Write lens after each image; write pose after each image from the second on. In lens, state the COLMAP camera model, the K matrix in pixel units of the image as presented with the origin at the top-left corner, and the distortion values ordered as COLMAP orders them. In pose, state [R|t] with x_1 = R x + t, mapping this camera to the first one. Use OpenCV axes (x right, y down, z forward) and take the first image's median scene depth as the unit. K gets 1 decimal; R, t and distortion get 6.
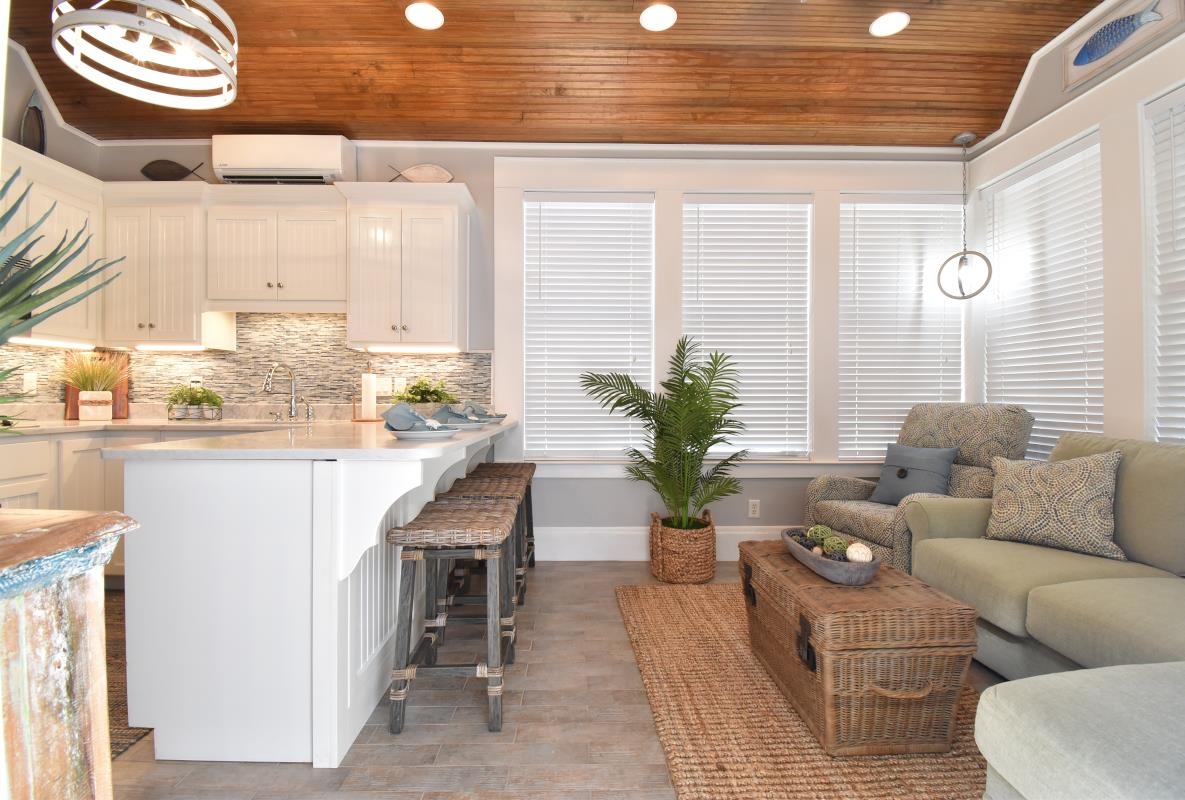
lens RADIAL K [[523.3, 0, 593.4], [0, 523.3, 395.1], [0, 0, 1]] dist [0.026736, -0.034669]
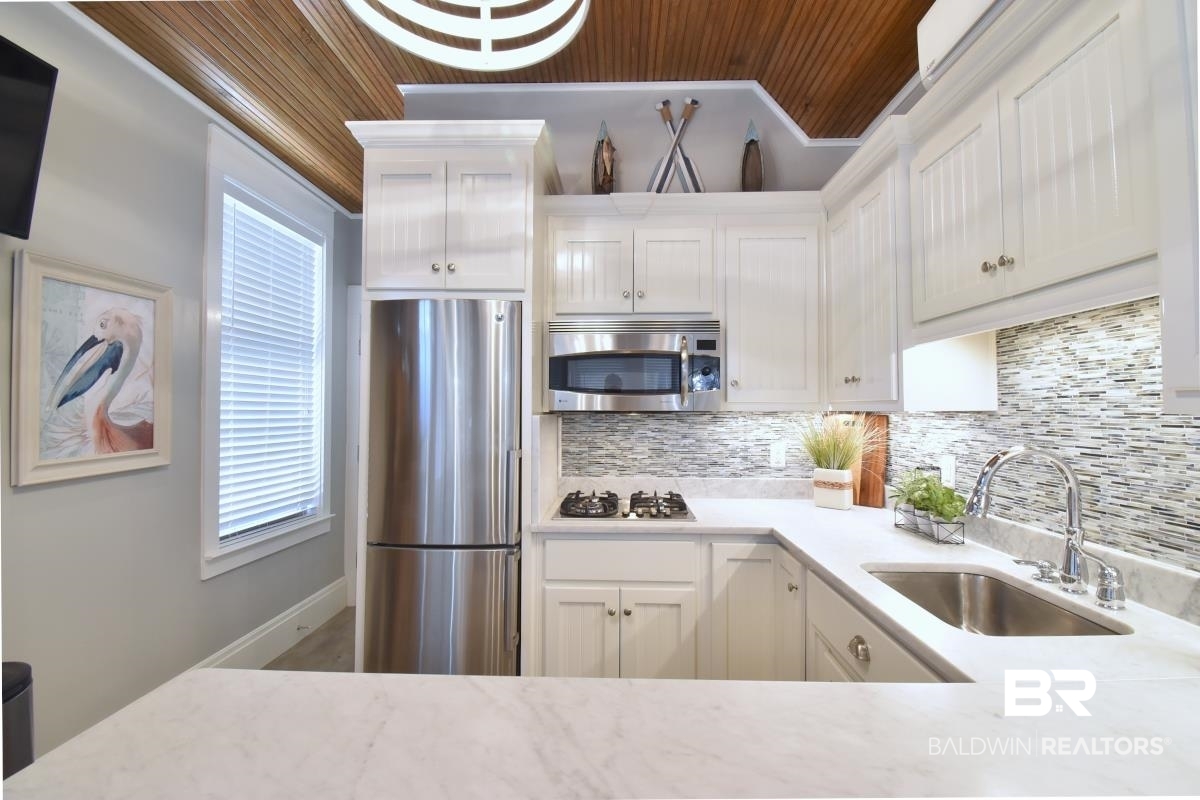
lens RADIAL K [[535.2, 0, 600.0], [0, 535.2, 400.0], [0, 0, 1]] dist [0.009605, -0.019111]
pose [[-0.048228, -0.021556, -0.998604, -0.158292], [0.000328, 0.999767, -0.021597, -0.087192], [0.998836, -0.001369, -0.048209, 0.676664]]
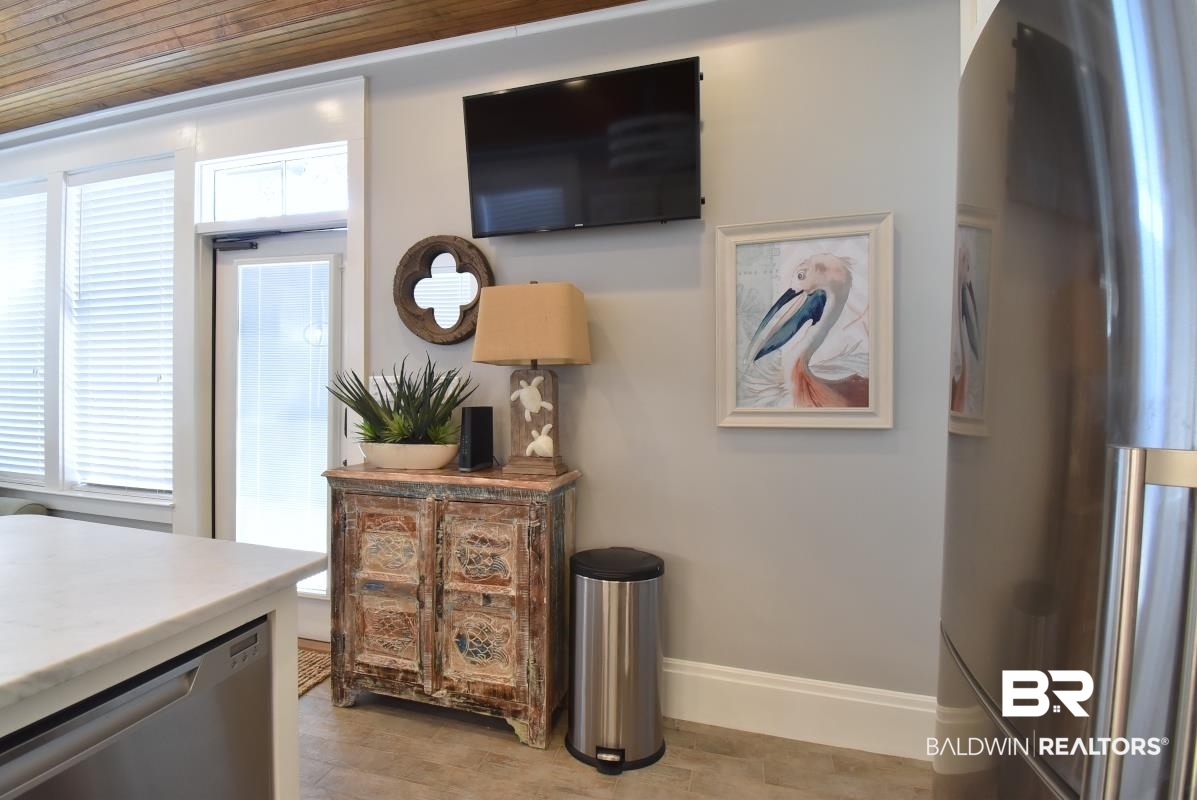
lens RADIAL K [[533.9, 0, 598.5], [0, 533.9, 400.0], [0, 0, 1]] dist [0.009605, -0.019111]
pose [[-0.959254, -0.019241, 0.281889, -0.674989], [-0.017589, 0.999810, 0.008389, -0.049244], [-0.281997, 0.003089, -0.959410, 0.719388]]
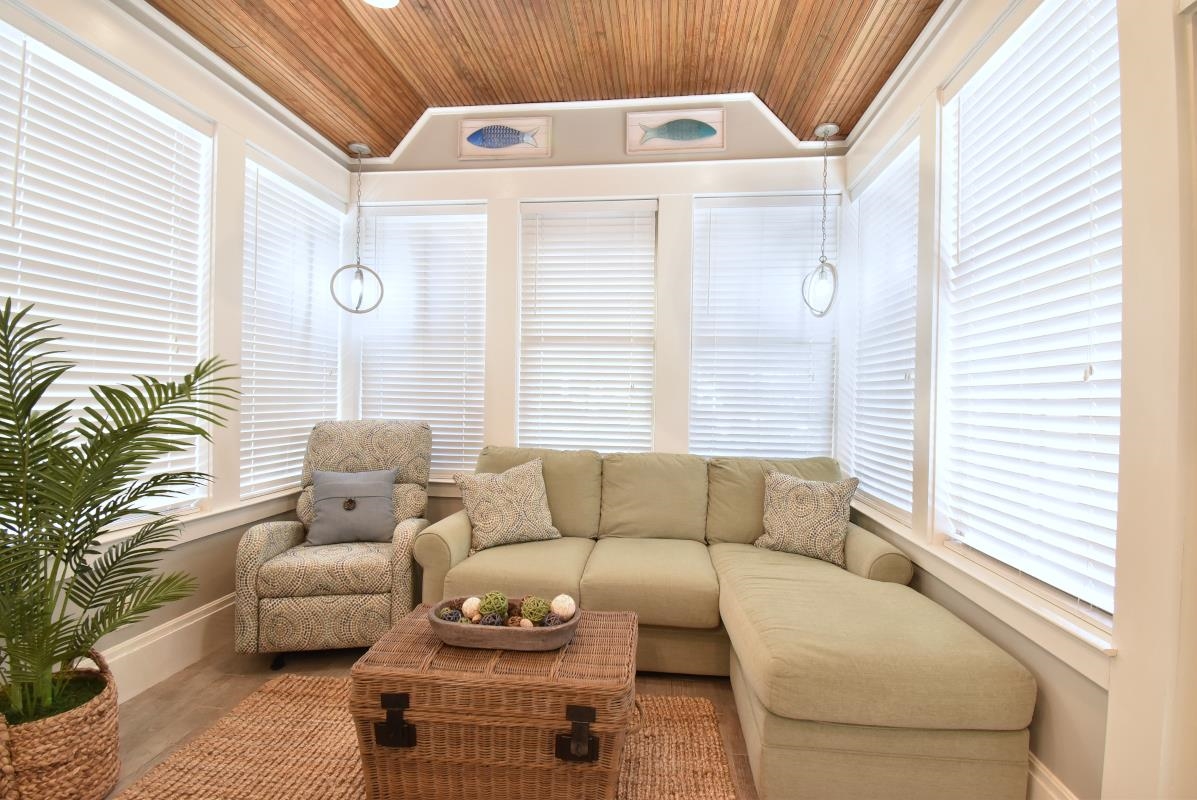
lens RADIAL K [[527.3, 0, 598.5], [0, 527.3, 400.0], [0, 0, 1]] dist [0.001471, -0.012391]
pose [[0.131007, -0.005984, 0.991363, -0.214761], [-0.020224, 0.999758, 0.008708, -0.038633], [-0.991175, -0.021190, 0.130854, 0.425756]]
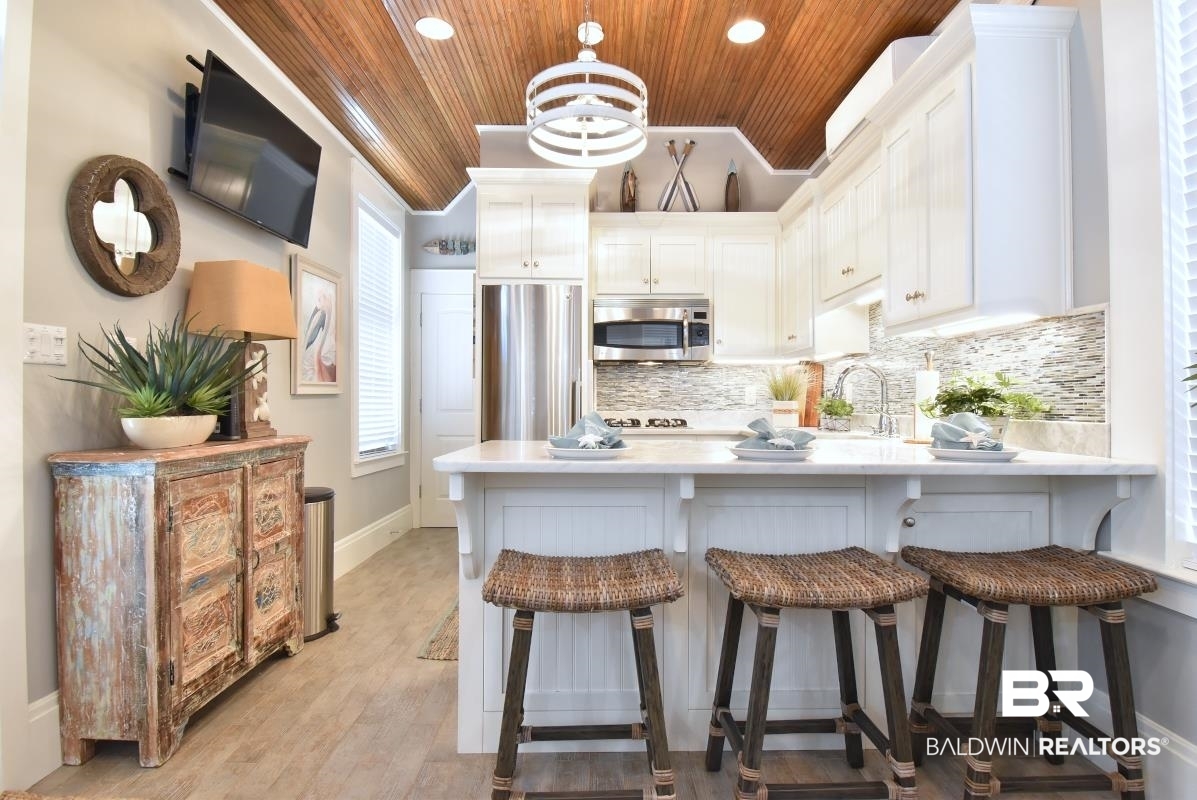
lens RADIAL K [[624.8, 0, 598.5], [0, 624.8, 400.0], [0, 0, 1]] dist [0.003396, -0.000179]
pose [[-0.015540, -0.009293, -0.999836, 0.364719], [0.000924, 0.999956, -0.009308, 0.002727], [0.999879, -0.001068, -0.015531, 0.601327]]
